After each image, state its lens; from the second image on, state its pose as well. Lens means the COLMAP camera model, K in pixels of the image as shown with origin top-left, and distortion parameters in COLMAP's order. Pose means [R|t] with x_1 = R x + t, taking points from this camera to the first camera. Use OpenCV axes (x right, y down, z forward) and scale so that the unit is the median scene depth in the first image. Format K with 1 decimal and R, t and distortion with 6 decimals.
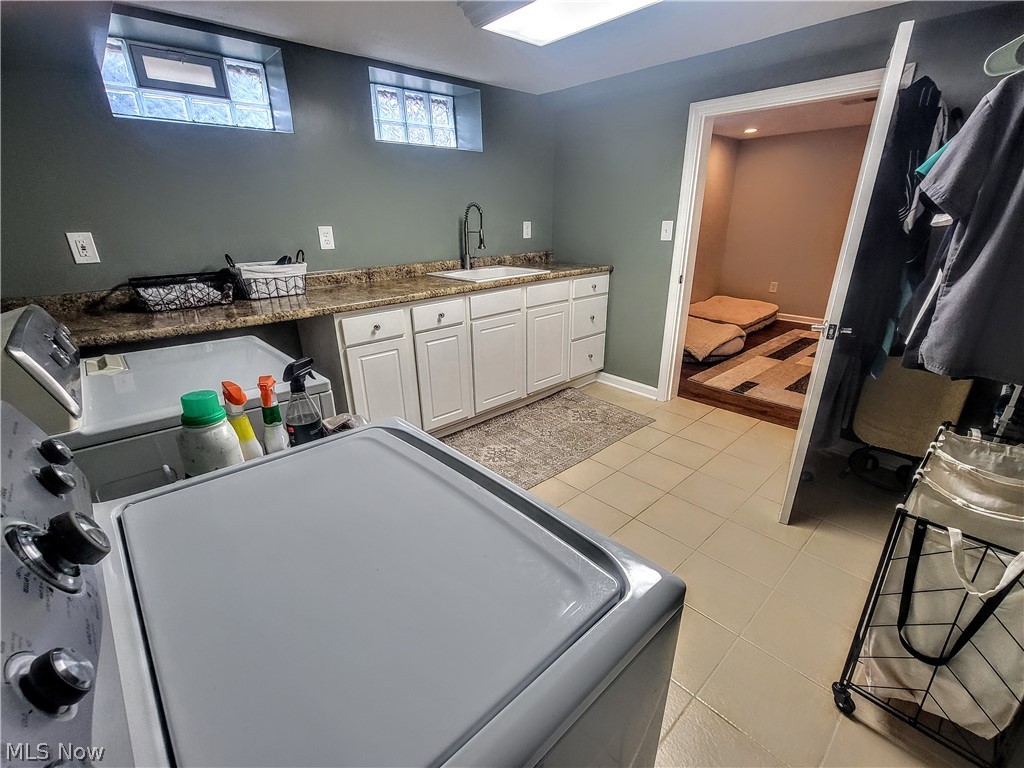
lens RADIAL K [[453.0, 0, 512.0], [0, 453.0, 384.0], [0, 0, 1]] dist [0.000657, -0.000054]
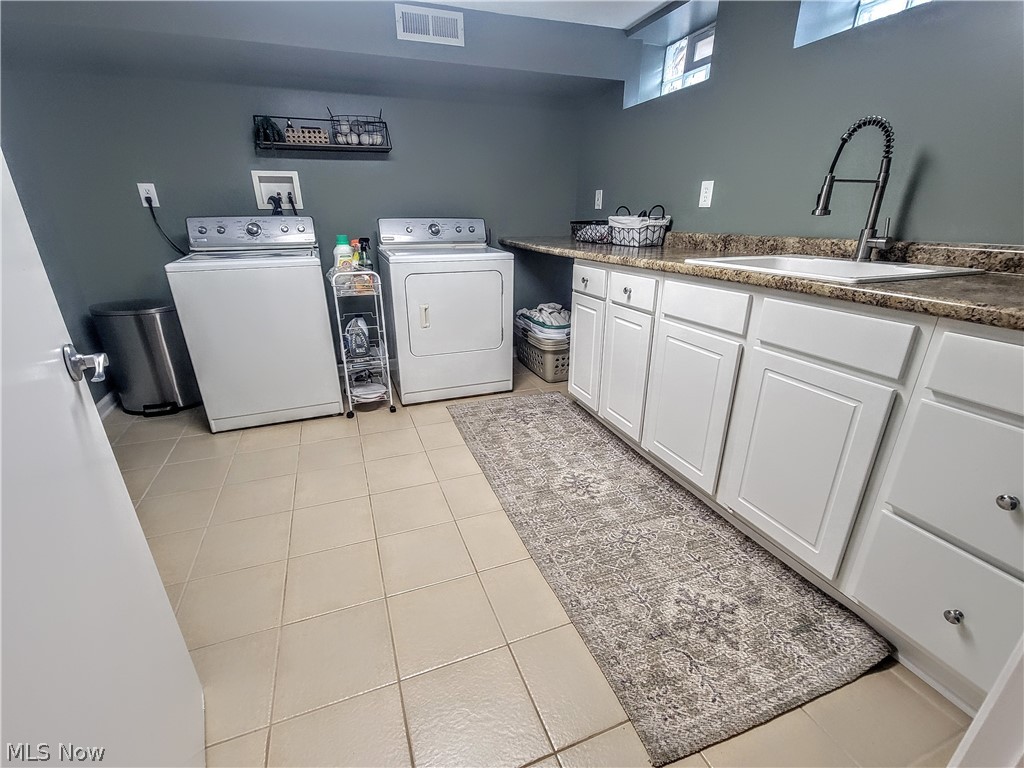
lens RADIAL K [[453.0, 0, 512.0], [0, 453.0, 384.0], [0, 0, 1]] dist [0.000657, -0.000054]
pose [[-0.362496, 0.351094, -0.863325, 0.629718], [-0.308941, 0.828687, 0.466726, -0.310861], [0.879291, 0.435902, -0.191929, 0.997744]]
